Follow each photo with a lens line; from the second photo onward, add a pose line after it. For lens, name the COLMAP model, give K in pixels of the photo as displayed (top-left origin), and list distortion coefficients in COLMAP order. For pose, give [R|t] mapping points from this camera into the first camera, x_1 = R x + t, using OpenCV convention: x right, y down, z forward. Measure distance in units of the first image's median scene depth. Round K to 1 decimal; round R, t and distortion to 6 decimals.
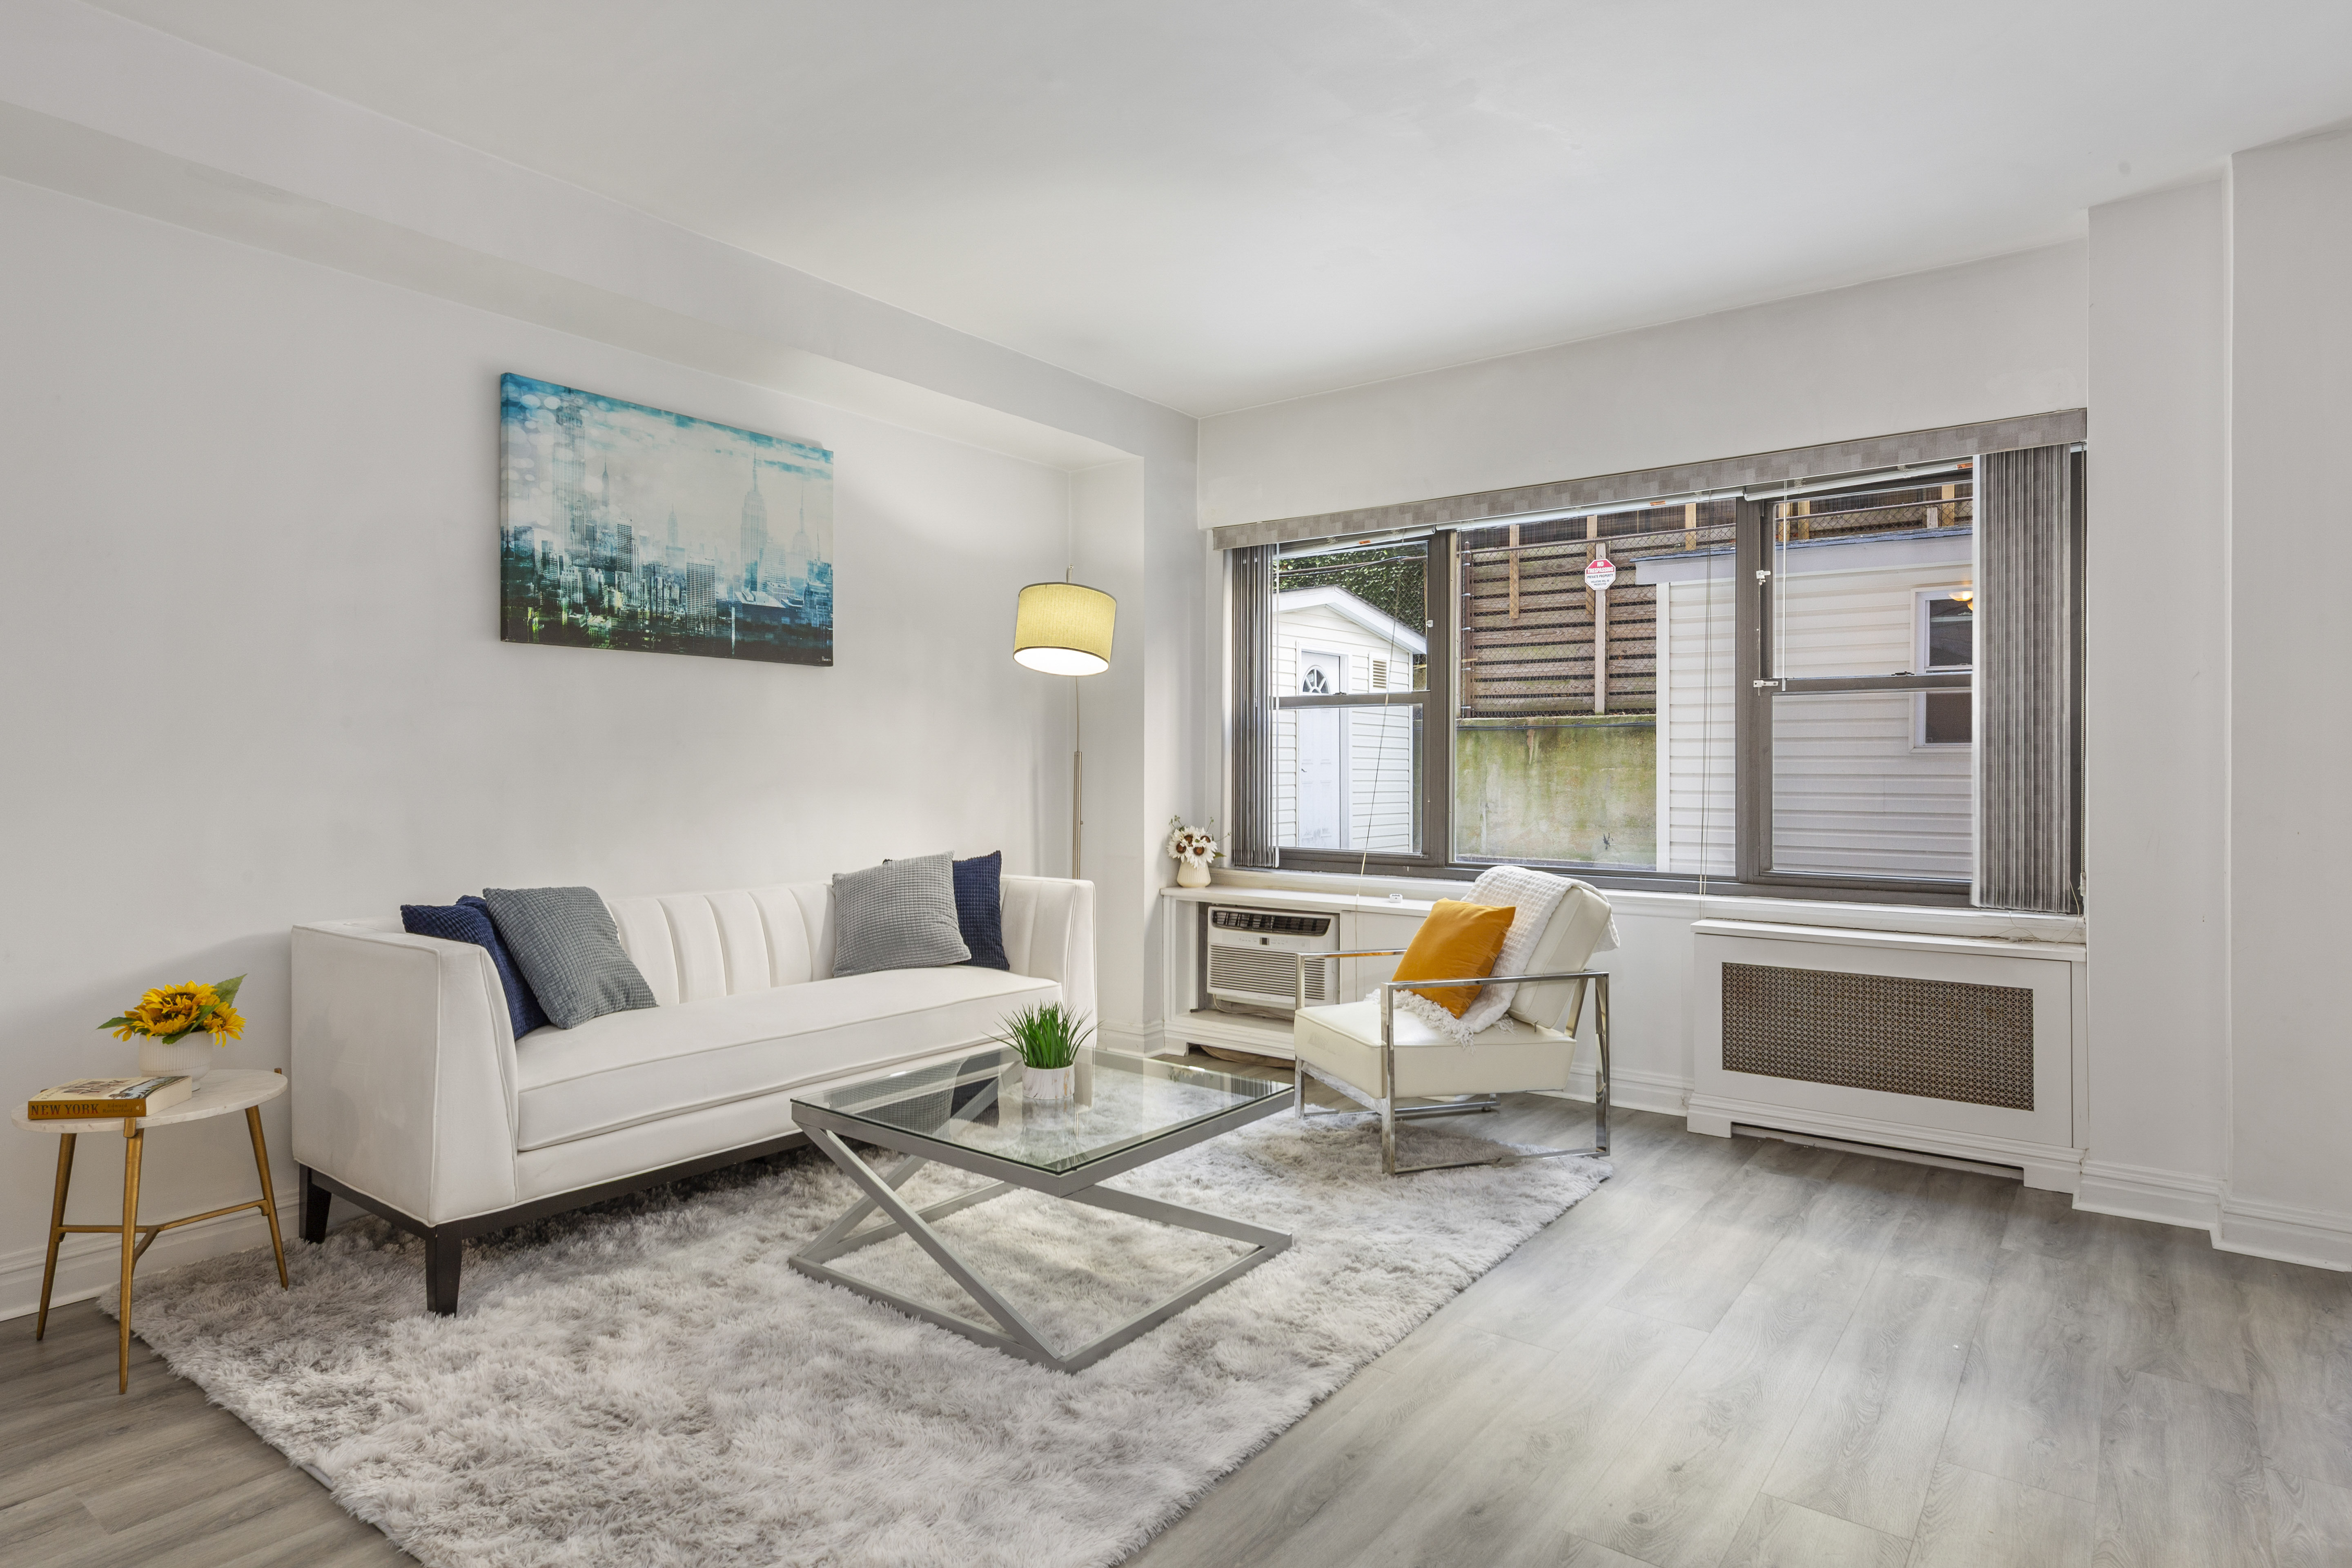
lens RADIAL K [[1266.8, 0, 1179.0], [0, 1266.8, 761.7], [0, 0, 1]] dist [0.000041, 0.000831]
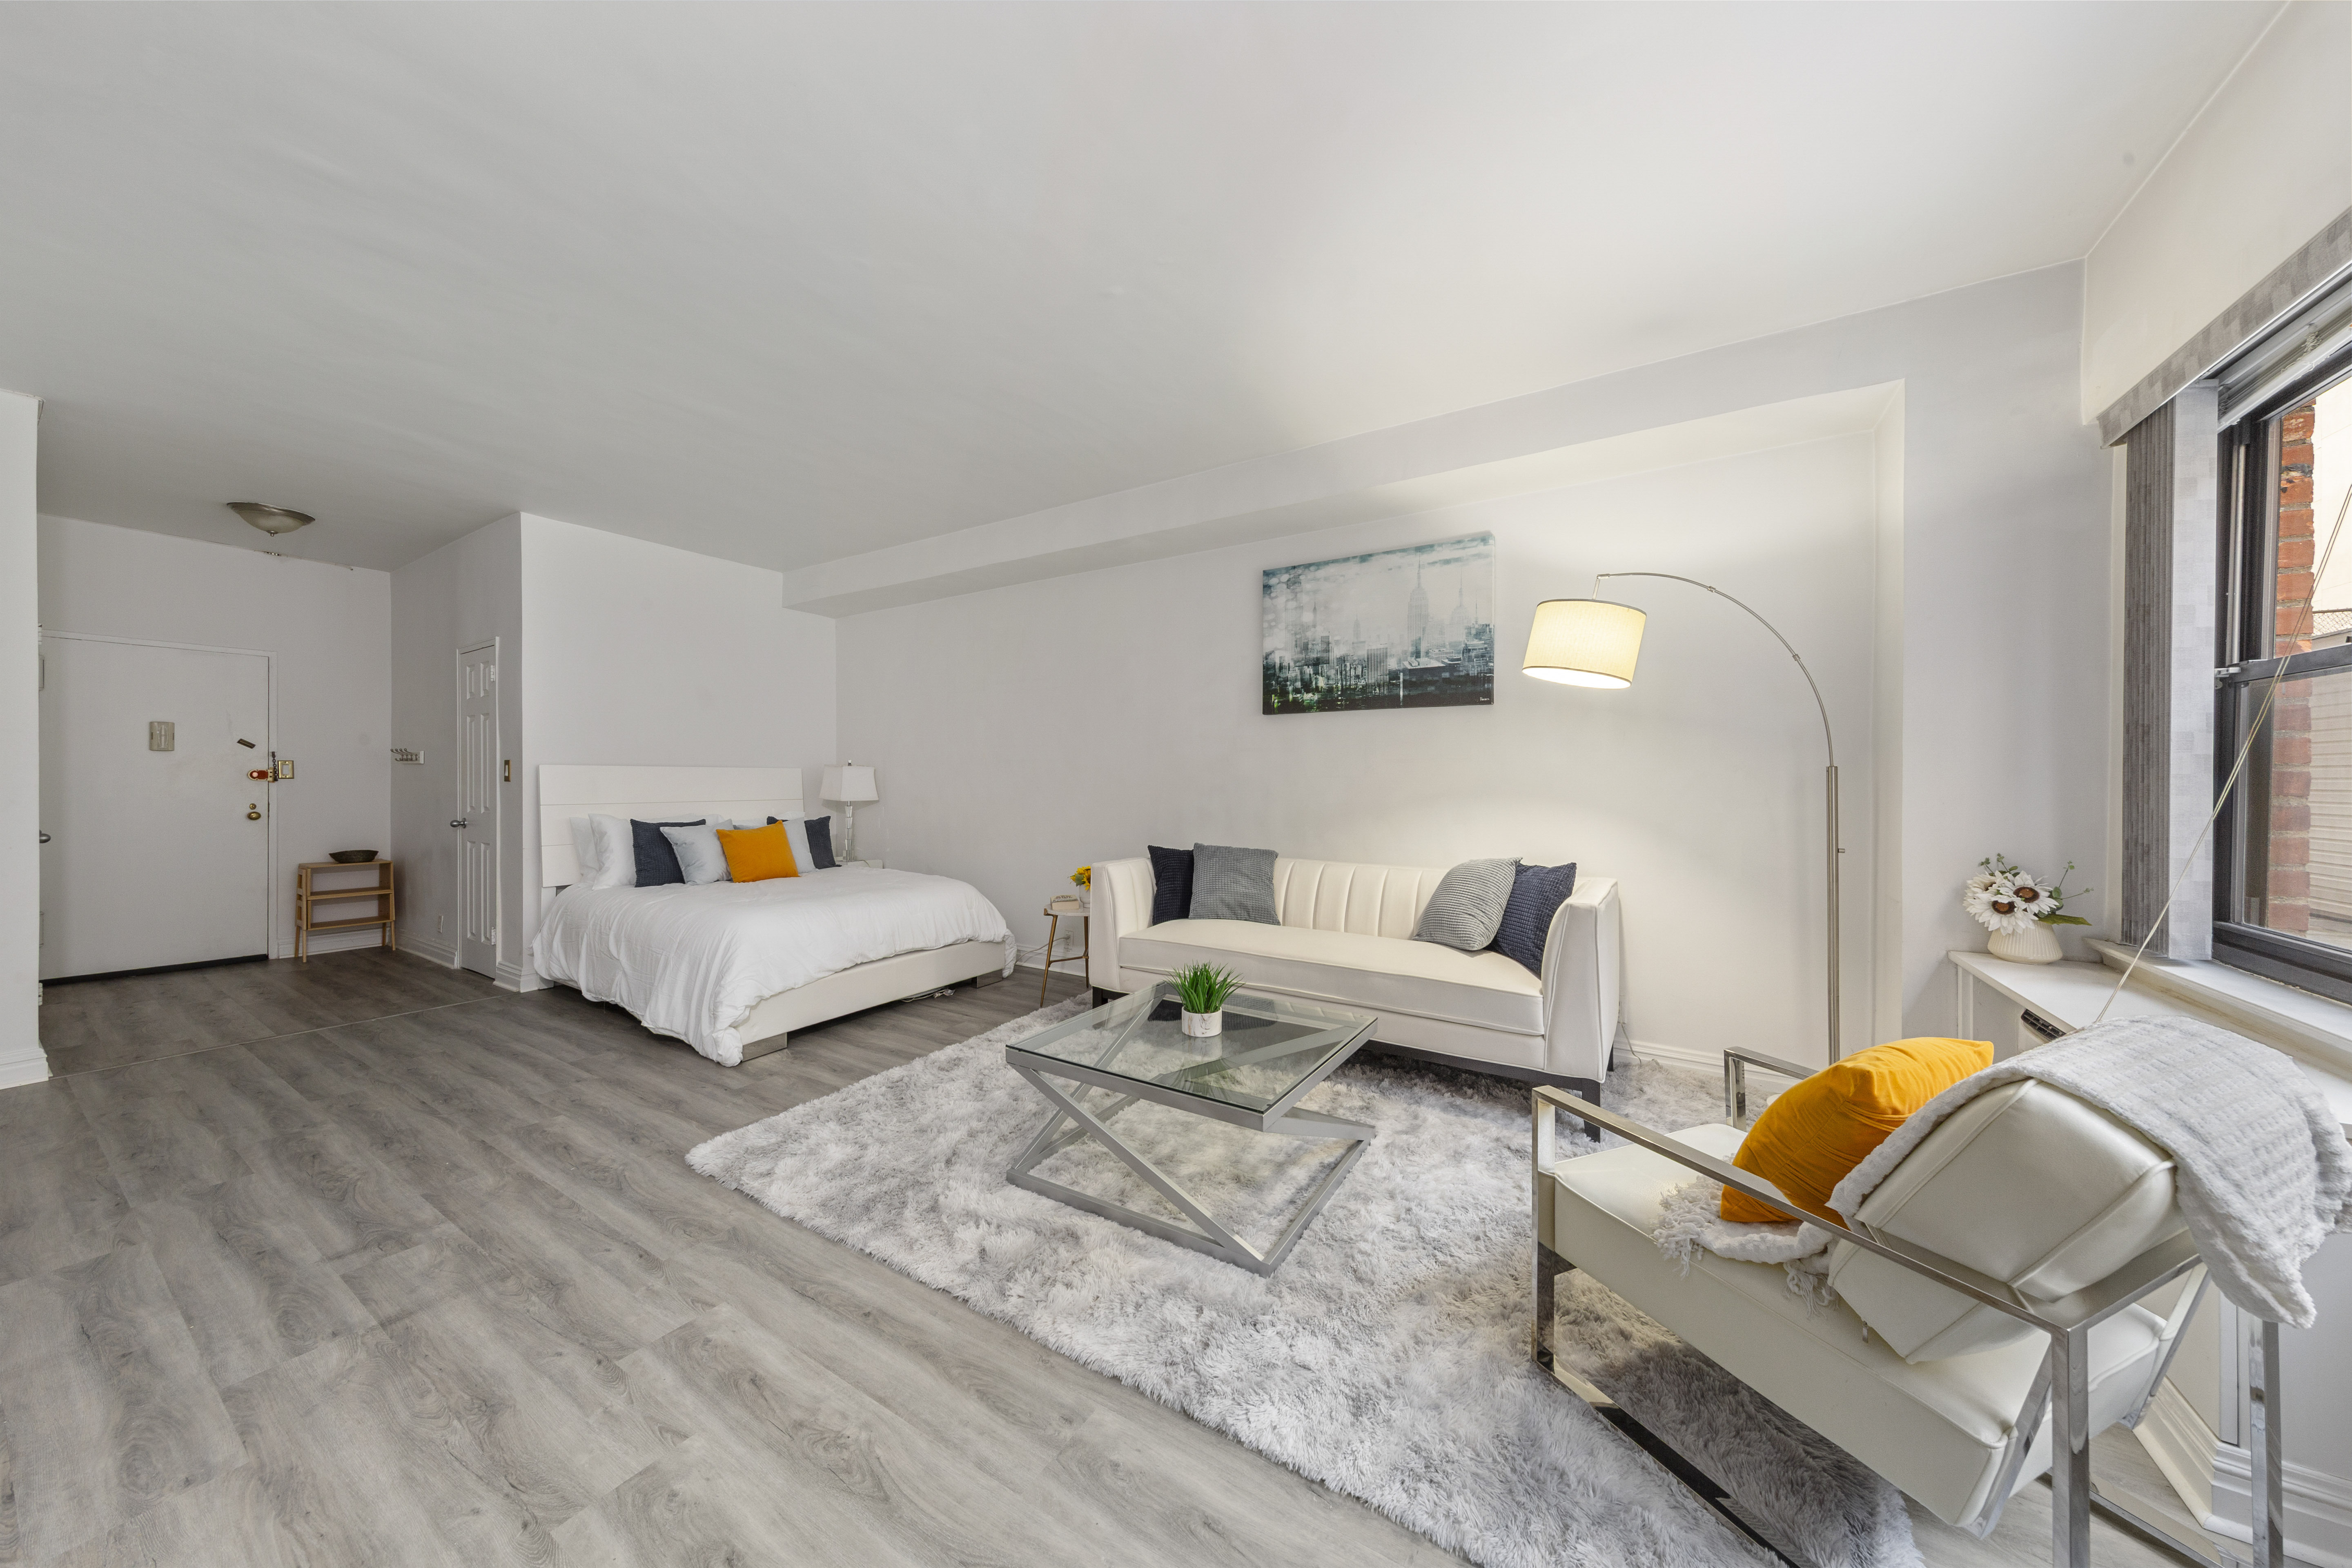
lens RADIAL K [[768.6, 0, 1180.5], [0, 768.6, 782.5], [0, 0, 1]] dist [0.001294, 0.000192]
pose [[0.090680, 0.003991, -0.995872, 0.549358], [0.002510, 0.999988, 0.004236, -0.000144], [0.995877, -0.002884, 0.090669, 0.724114]]
